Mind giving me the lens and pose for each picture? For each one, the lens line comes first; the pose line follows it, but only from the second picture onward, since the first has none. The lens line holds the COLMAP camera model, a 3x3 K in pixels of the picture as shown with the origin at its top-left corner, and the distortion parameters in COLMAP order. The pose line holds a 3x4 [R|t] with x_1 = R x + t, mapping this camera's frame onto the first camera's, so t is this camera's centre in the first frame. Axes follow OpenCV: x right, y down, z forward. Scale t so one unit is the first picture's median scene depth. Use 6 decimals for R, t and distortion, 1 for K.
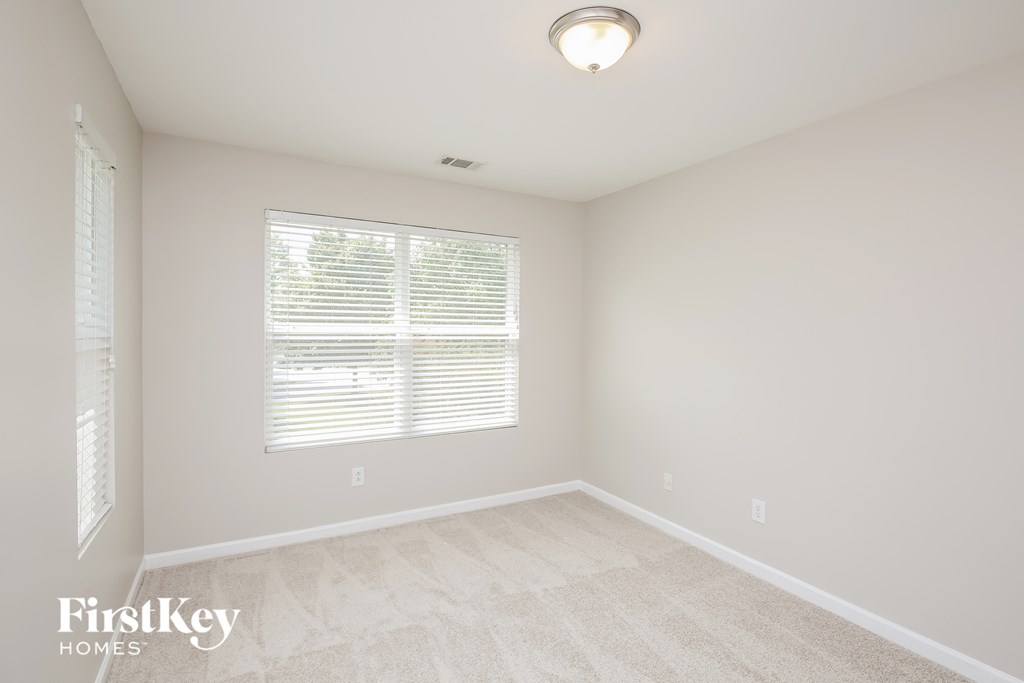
lens RADIAL K [[513.6, 0, 512.2], [0, 513.6, 339.1], [0, 0, 1]] dist [-0.004304, -0.000625]
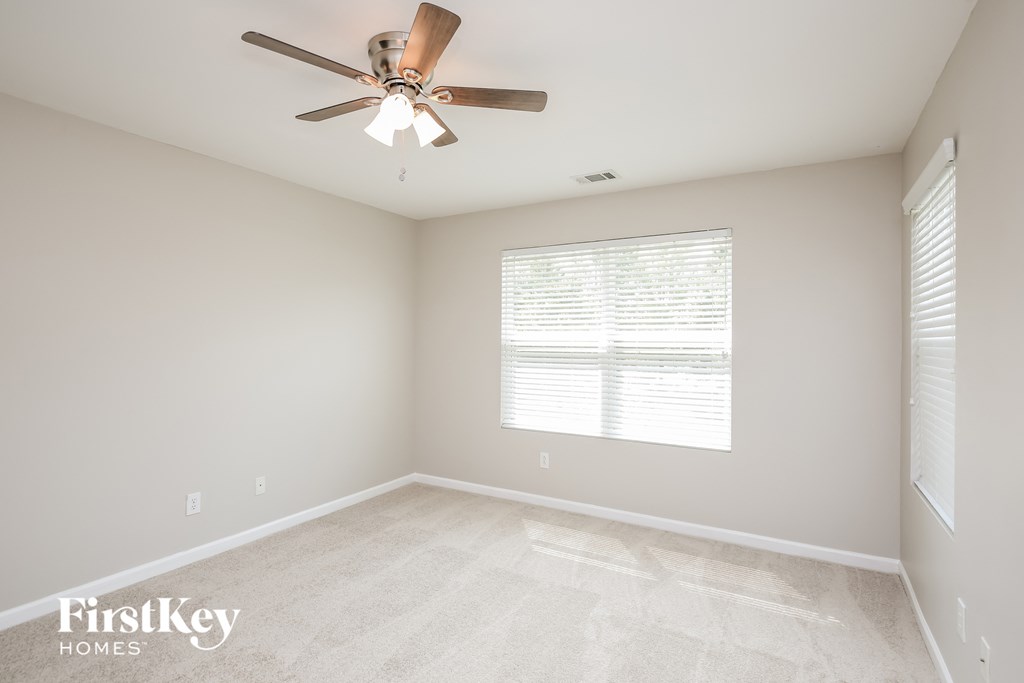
lens RADIAL K [[513.6, 0, 512.2], [0, 513.6, 339.1], [0, 0, 1]] dist [-0.004304, -0.000625]
pose [[0.480711, -0.003272, -0.876873, 0.640698], [-0.015414, 0.999807, -0.012182, 0.000955], [0.876743, 0.019372, 0.480568, 0.307549]]
